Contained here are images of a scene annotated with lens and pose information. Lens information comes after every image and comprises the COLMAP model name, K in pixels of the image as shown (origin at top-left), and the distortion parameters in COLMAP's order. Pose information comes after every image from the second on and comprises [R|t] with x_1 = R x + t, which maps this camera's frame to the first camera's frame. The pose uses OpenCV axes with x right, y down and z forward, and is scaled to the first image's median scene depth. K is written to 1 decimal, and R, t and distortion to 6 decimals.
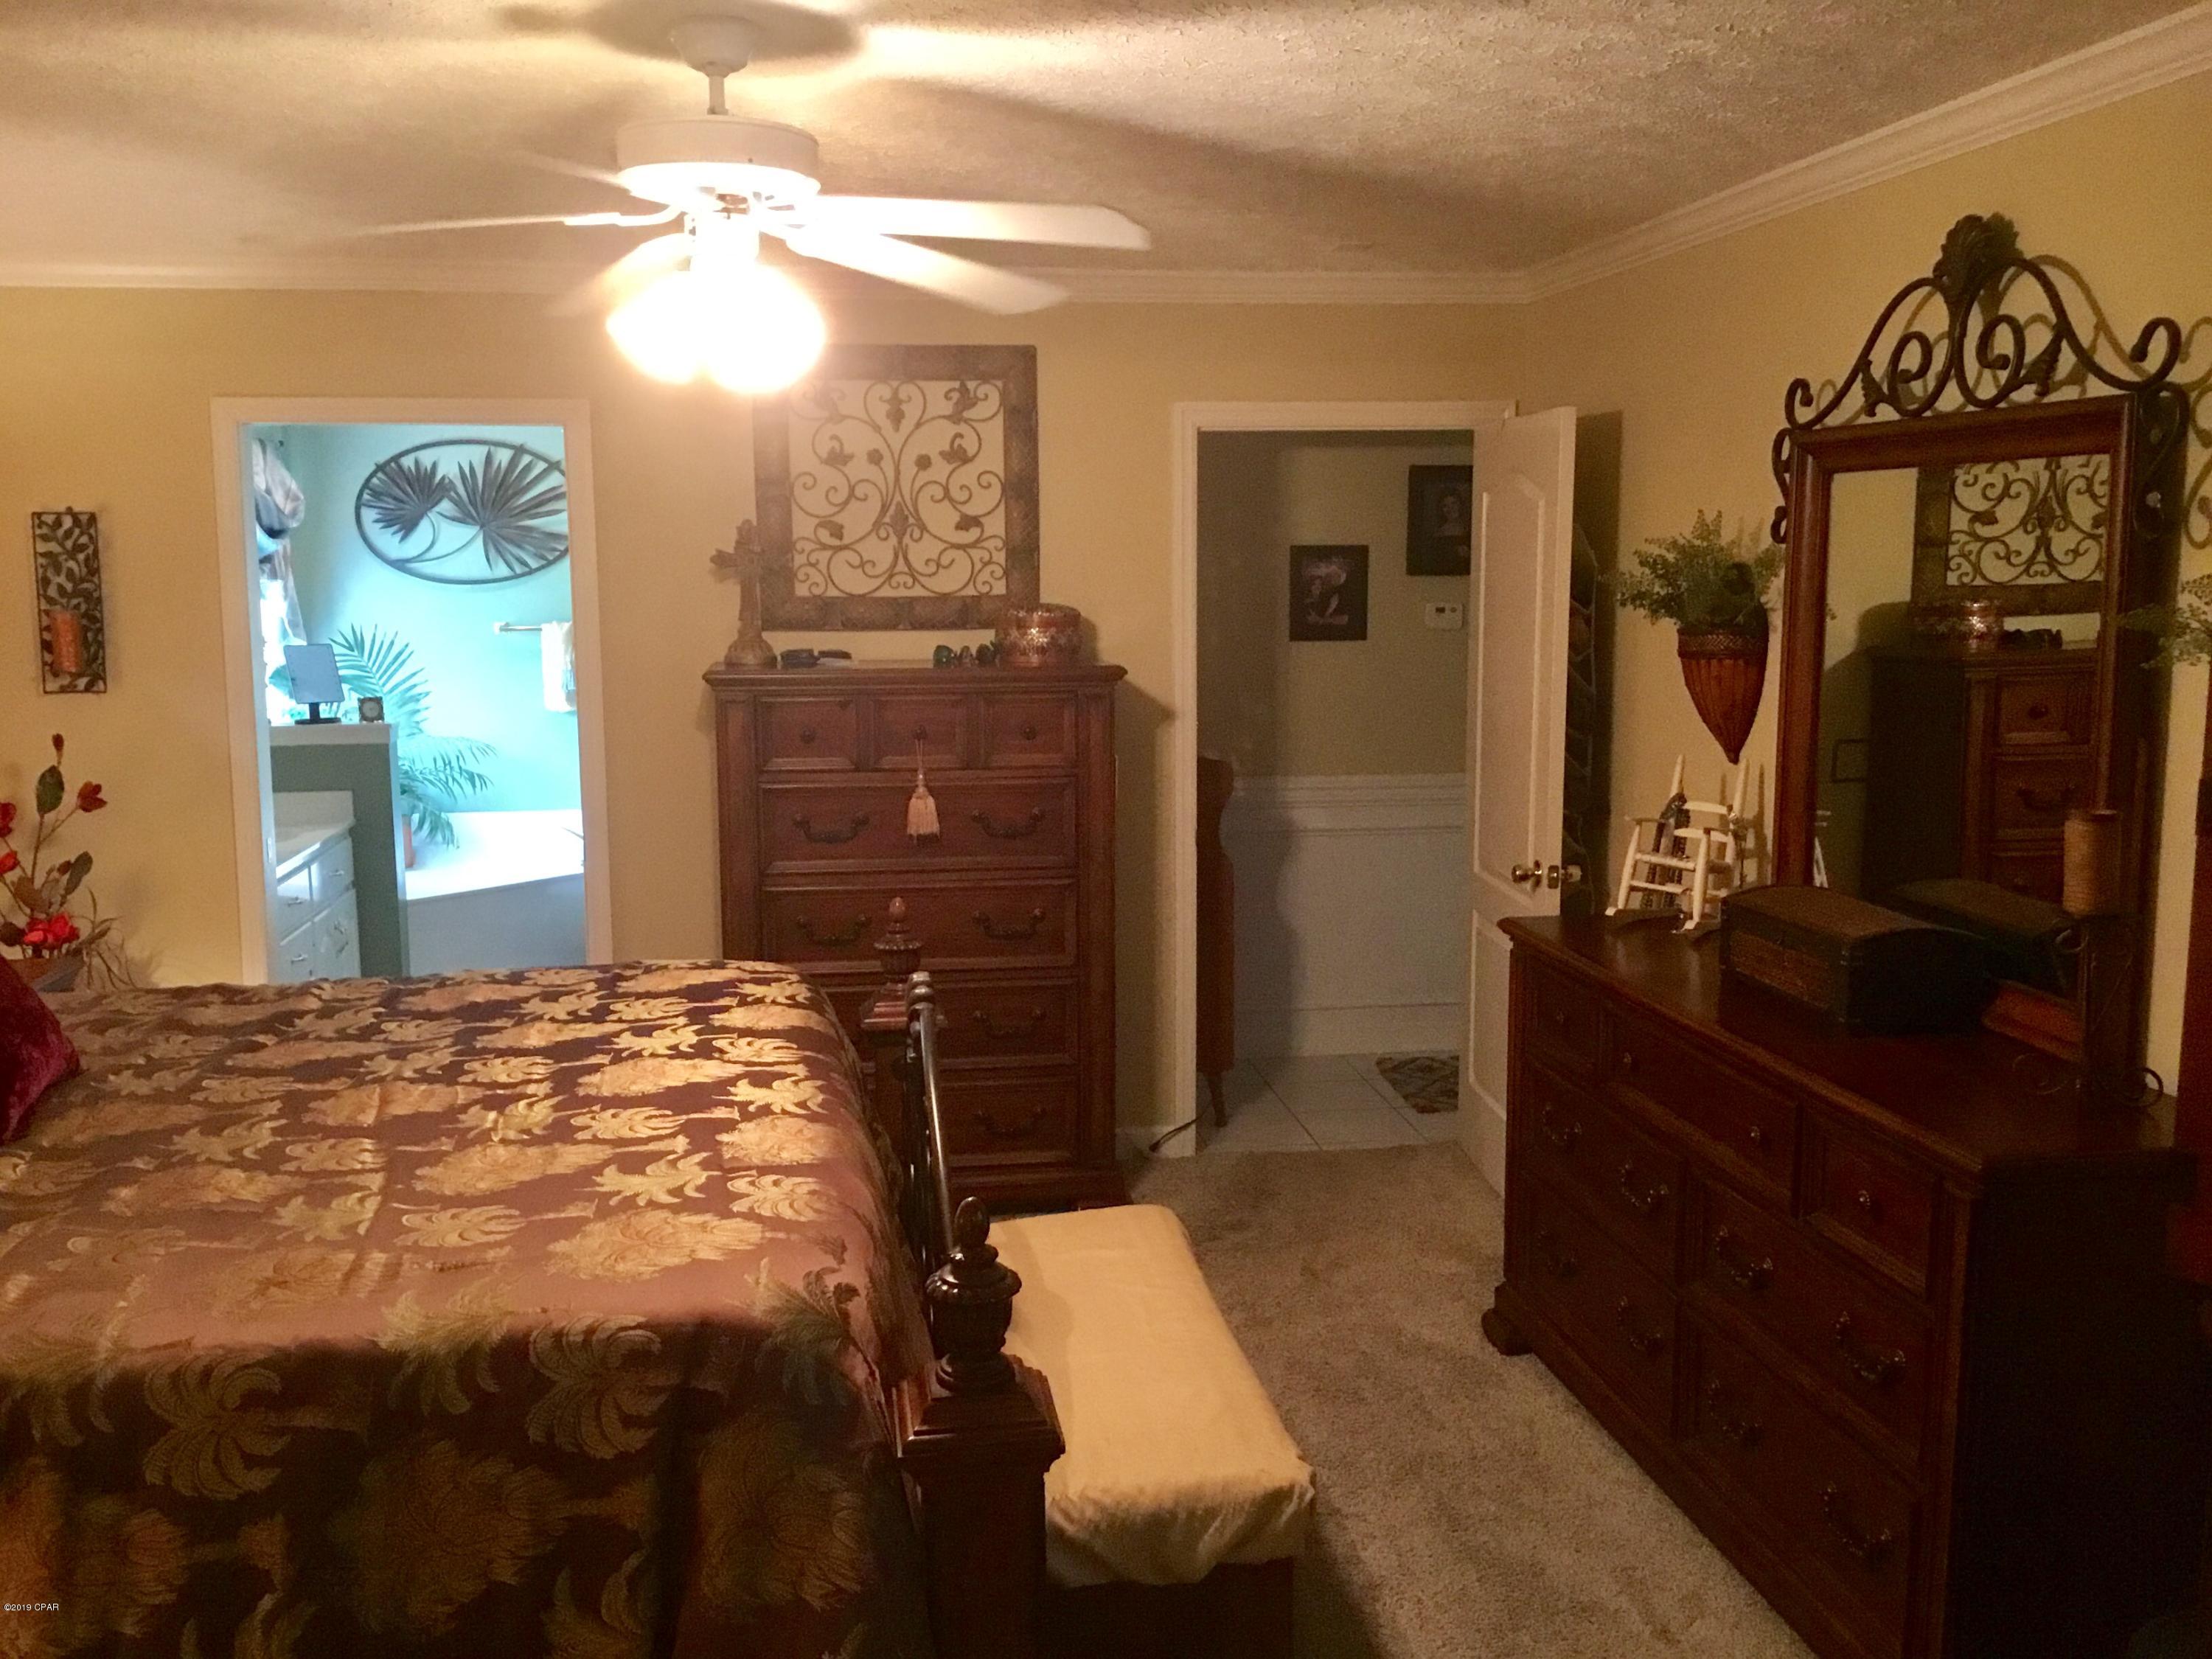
lens RADIAL K [[1987.8, 0, 1118.6], [0, 1987.8, 822.5], [0, 0, 1]] dist [0.111713, -0.240902]
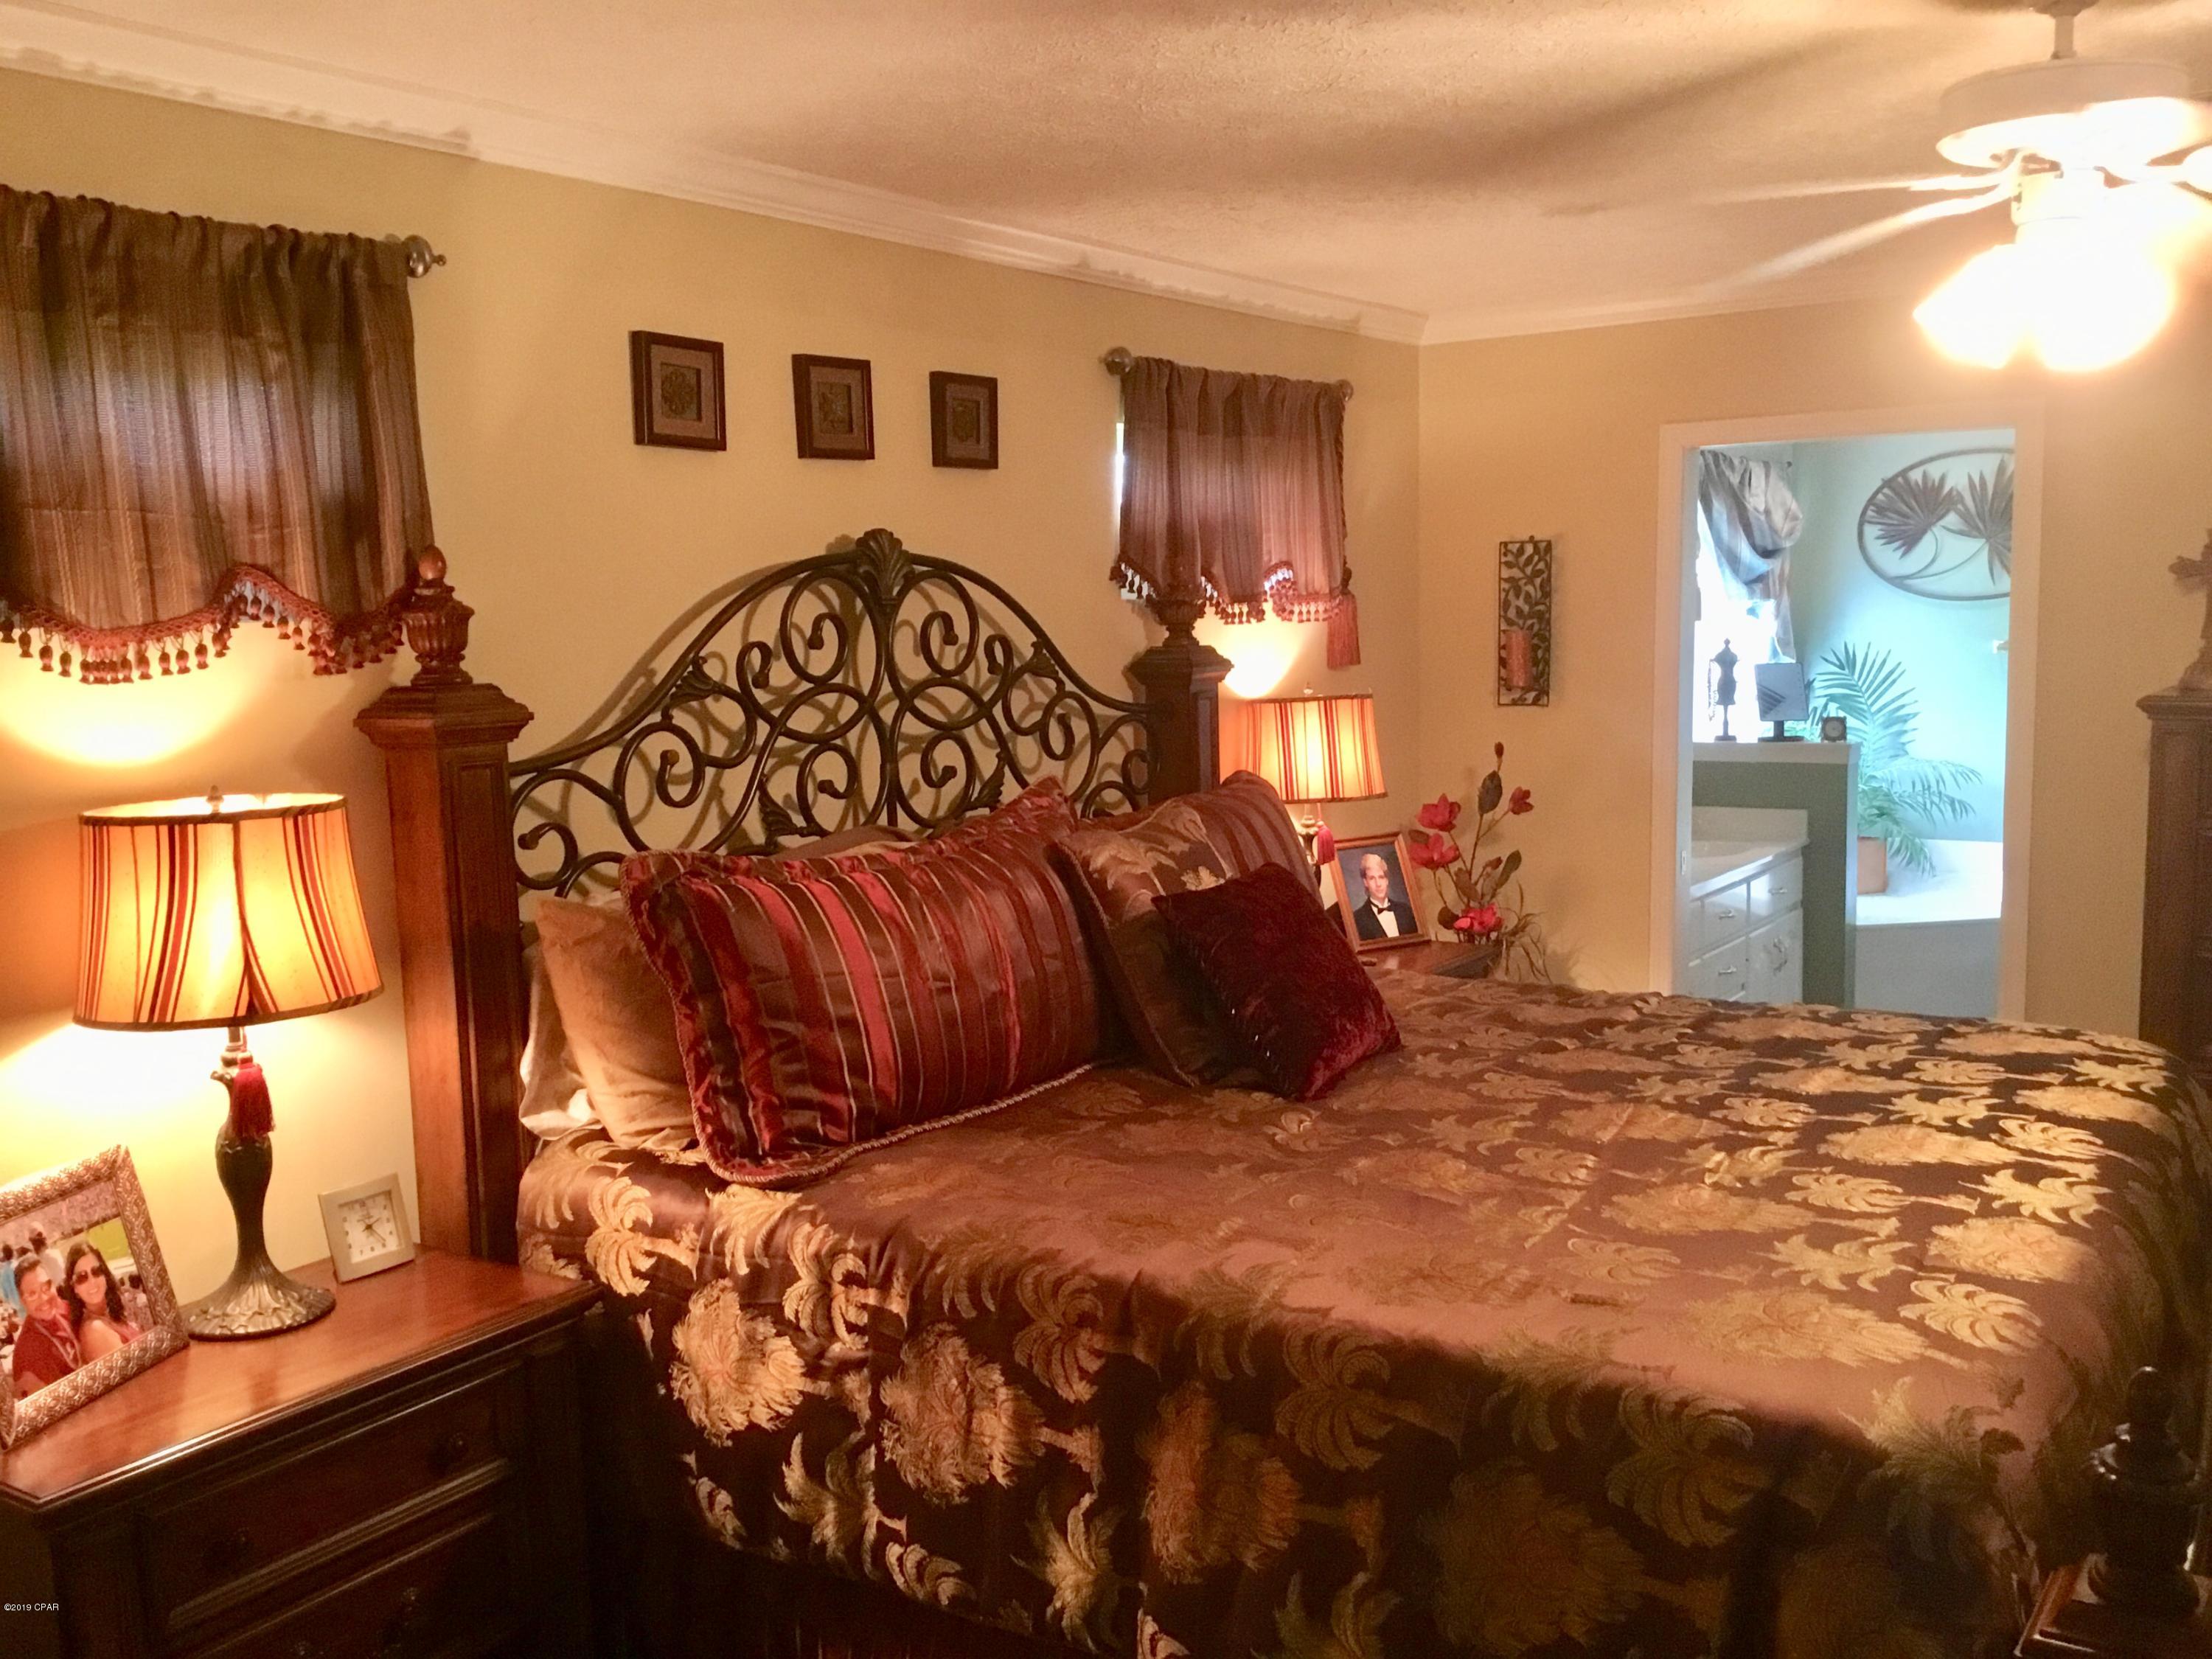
lens RADIAL K [[1987.8, 0, 1118.6], [0, 1987.8, 822.5], [0, 0, 1]] dist [0.111713, -0.240902]
pose [[0.720699, 0.065397, -0.690157, 0.126215], [-0.071576, 0.997240, 0.019752, -0.010632], [0.689543, 0.035163, 0.723390, 0.100806]]
